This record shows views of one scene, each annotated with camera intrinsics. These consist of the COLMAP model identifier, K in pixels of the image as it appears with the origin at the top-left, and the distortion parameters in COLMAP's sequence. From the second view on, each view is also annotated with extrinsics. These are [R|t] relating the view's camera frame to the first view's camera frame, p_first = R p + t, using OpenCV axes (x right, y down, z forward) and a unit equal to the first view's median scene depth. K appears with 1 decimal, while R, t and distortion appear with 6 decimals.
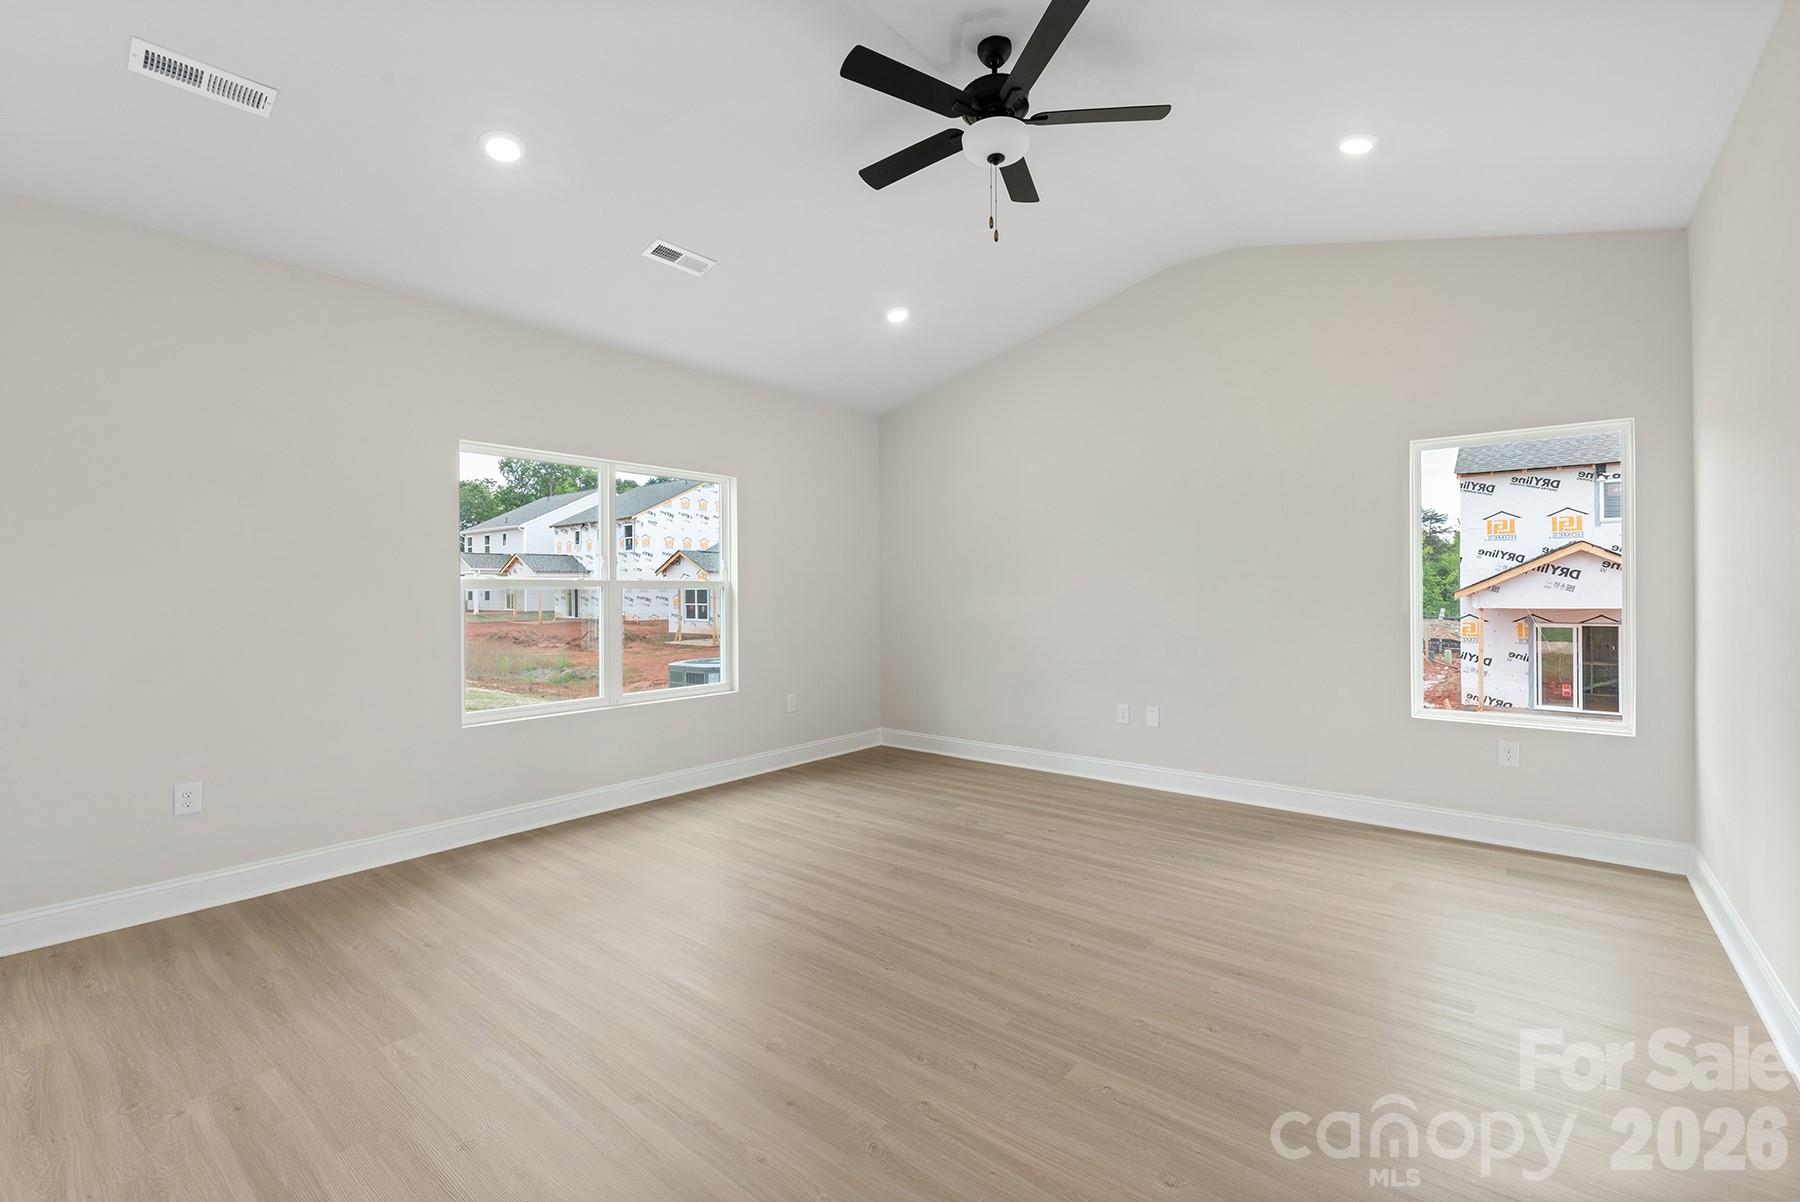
lens RADIAL K [[776.0, 0, 903.0], [0, 776.0, 589.5], [0, 0, 1]] dist [0.000500, 0.000263]
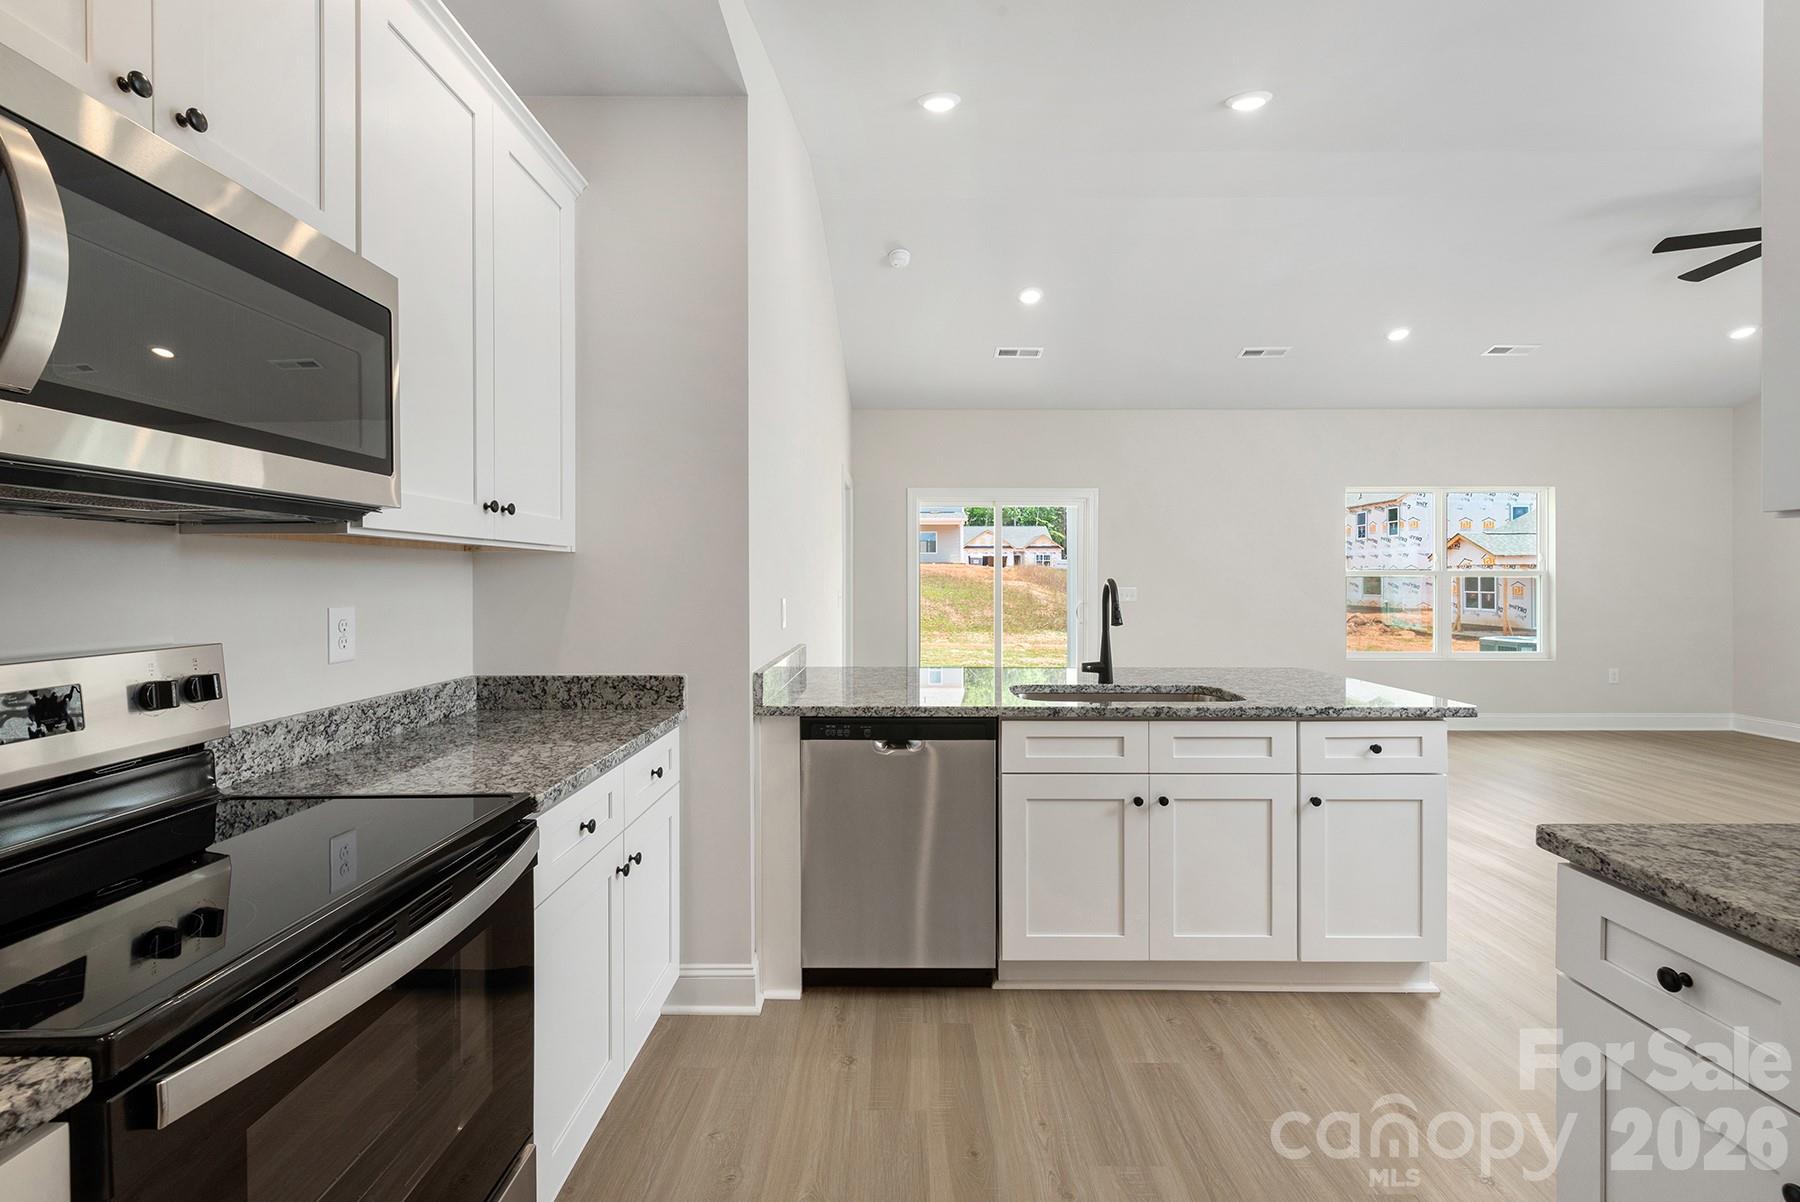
lens RADIAL K [[776.0, 0, 903.0], [0, 776.0, 589.5], [0, 0, 1]] dist [0.000500, 0.000263]
pose [[0.628051, 0.009452, -0.778115, 0.017862], [0.003979, 0.999874, 0.015357, -0.000612], [0.778162, -0.012741, 0.627934, -0.108535]]
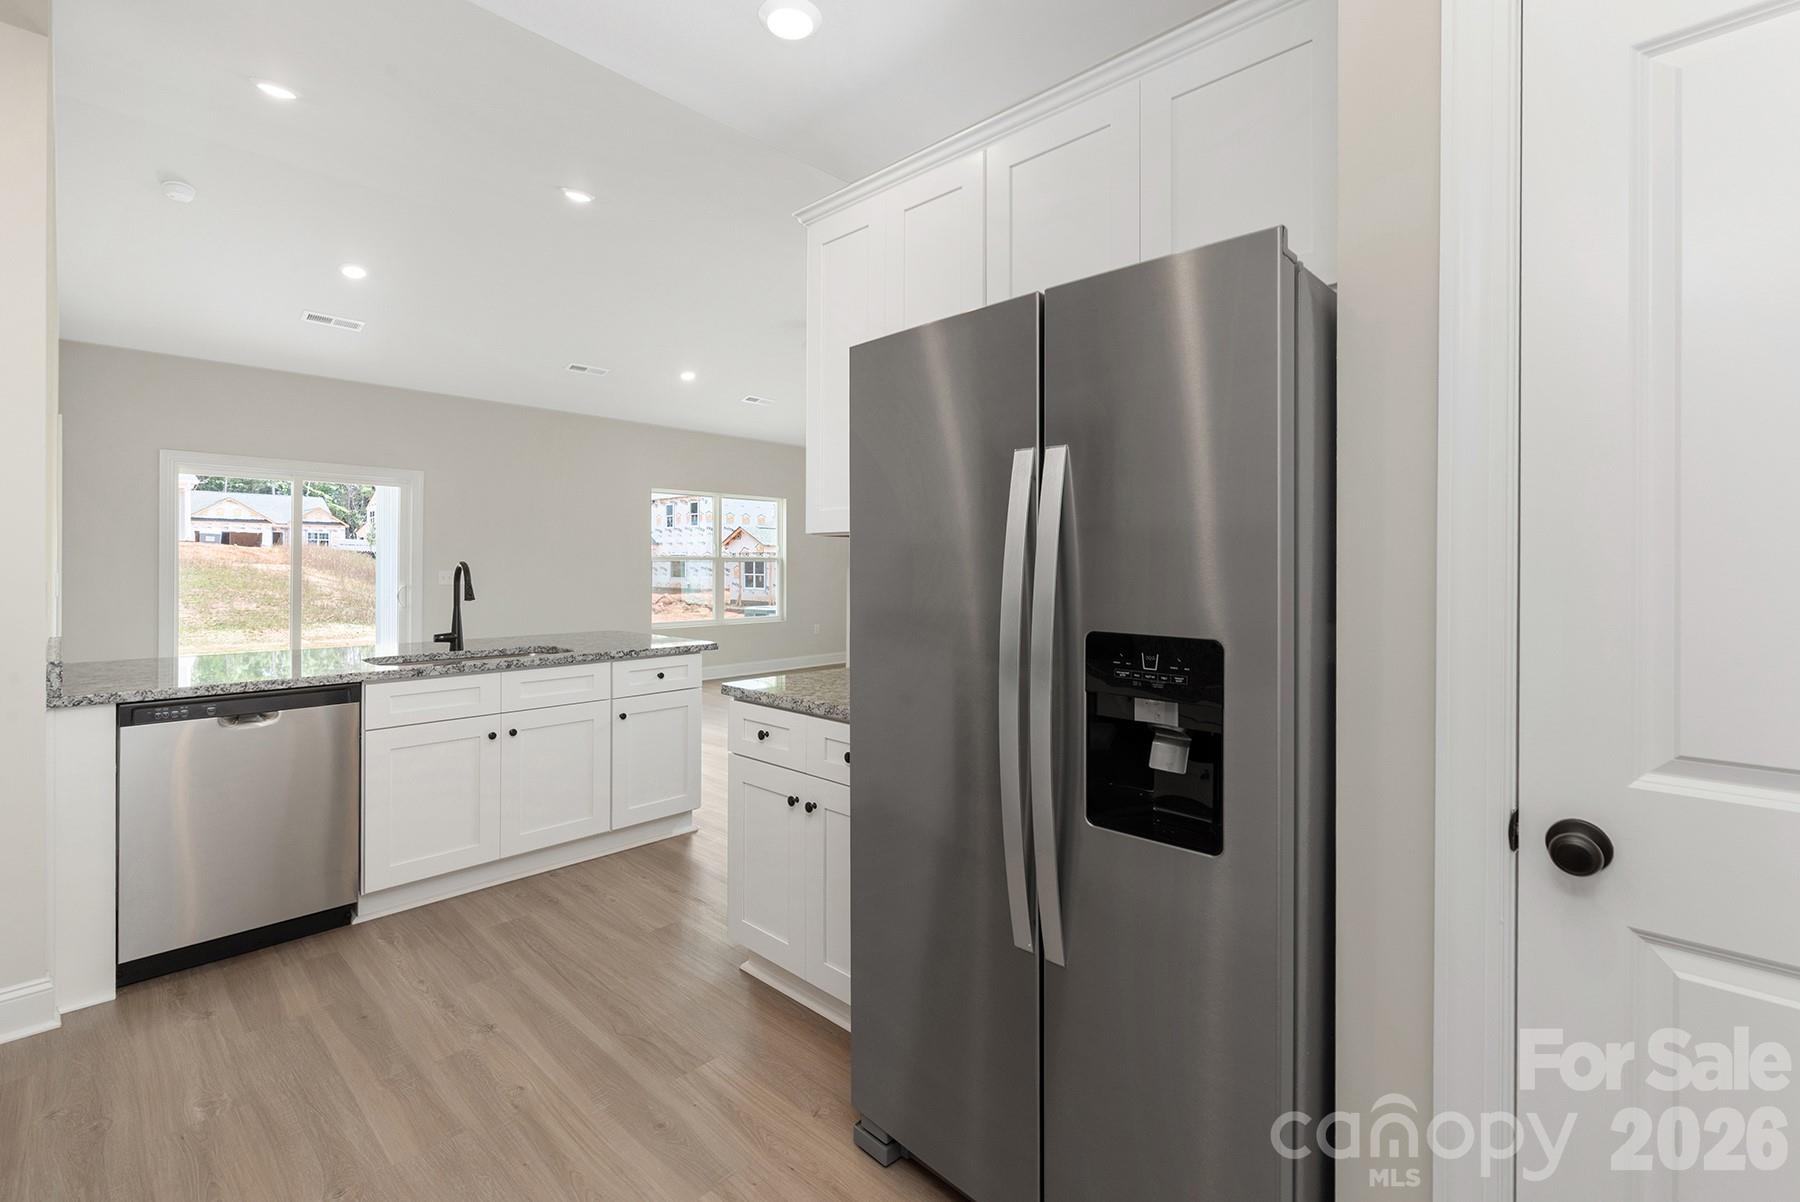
lens RADIAL K [[792.6, 0, 904.1], [0, 792.6, 548.0], [0, 0, 1]] dist [0.000266, -0.000405]
pose [[0.997361, 0.001040, -0.072590, 0.040154], [-0.002266, 0.999856, -0.016811, -0.000487], [0.072563, 0.016931, 0.997220, -0.156200]]
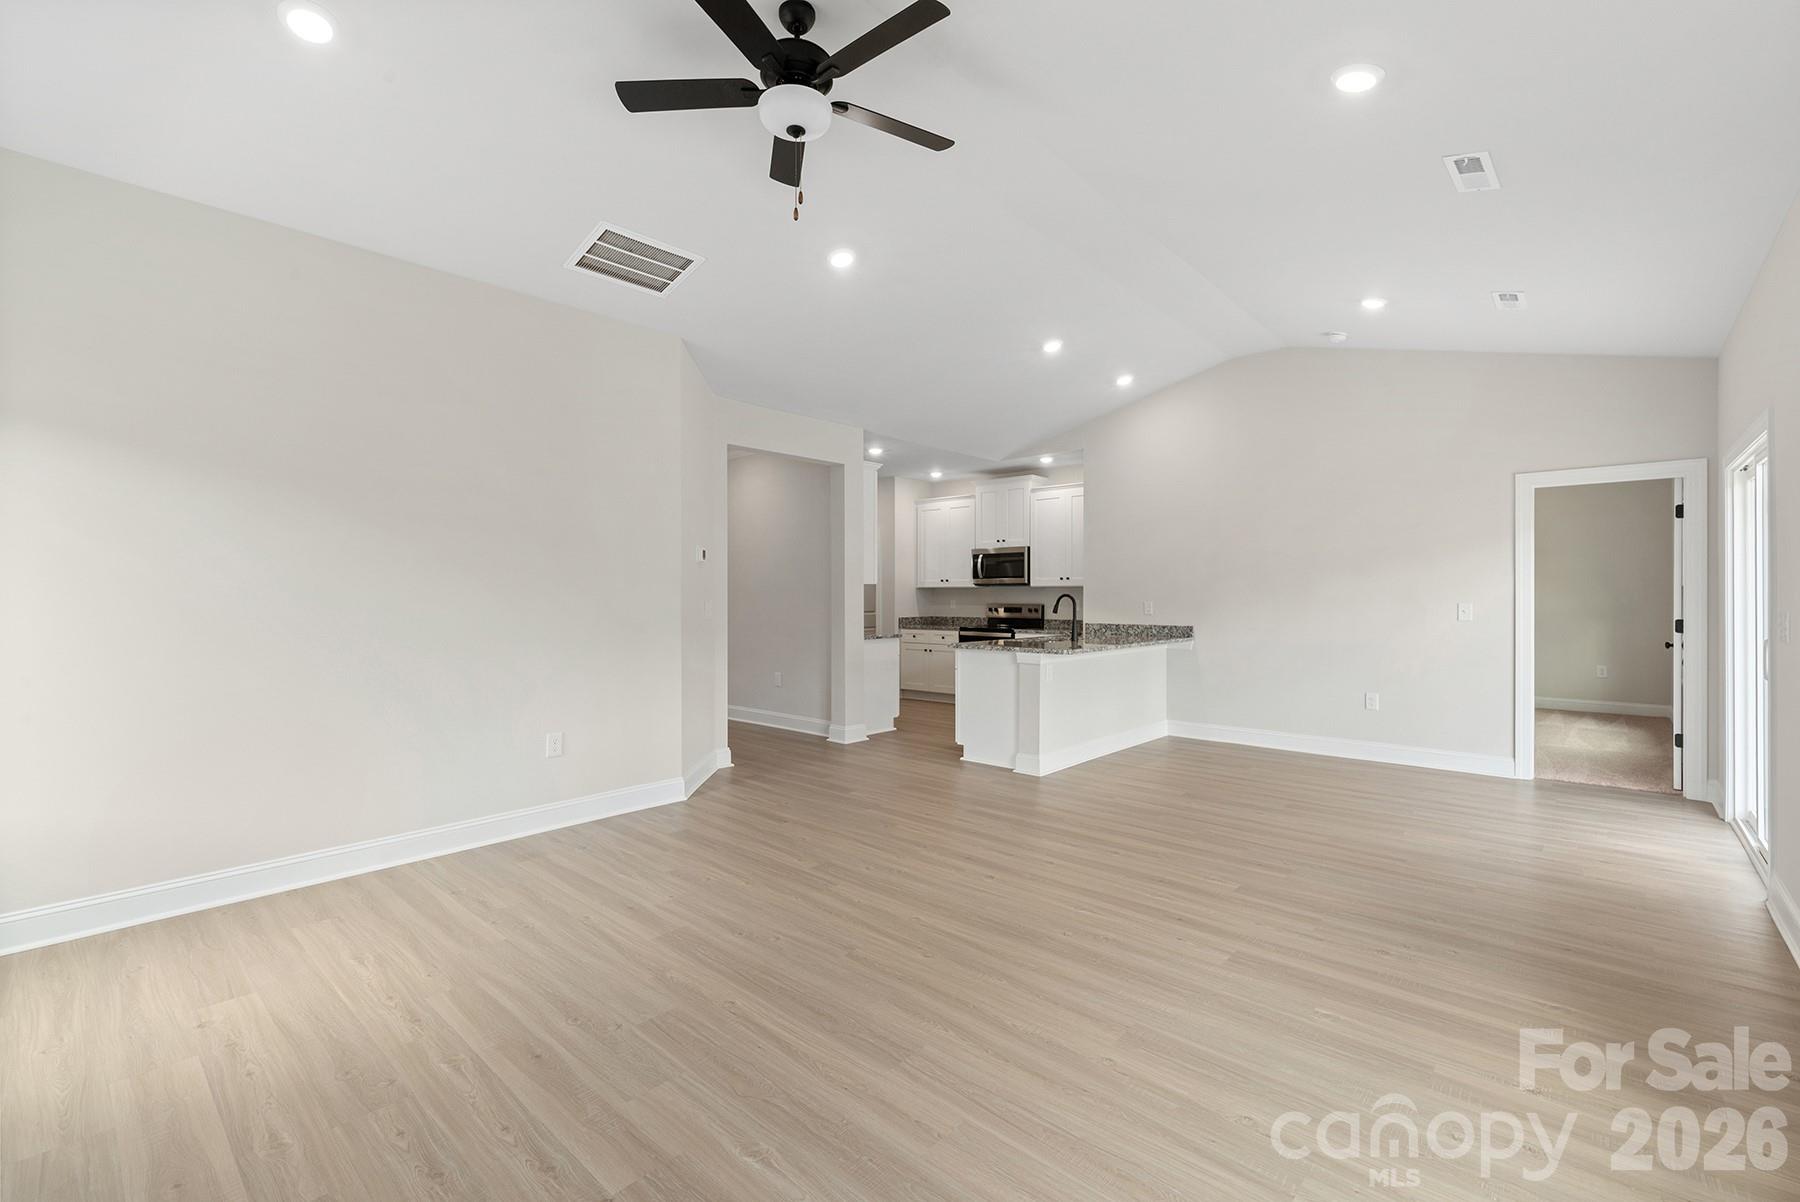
lens RADIAL K [[776.0, 0, 903.0], [0, 776.0, 589.5], [0, 0, 1]] dist [0.000500, 0.000263]
pose [[-0.998871, 0.004509, 0.047299, -0.013239], [0.004111, 0.999955, -0.008505, 0.000939], [-0.047335, -0.008301, -0.998845, 0.512546]]
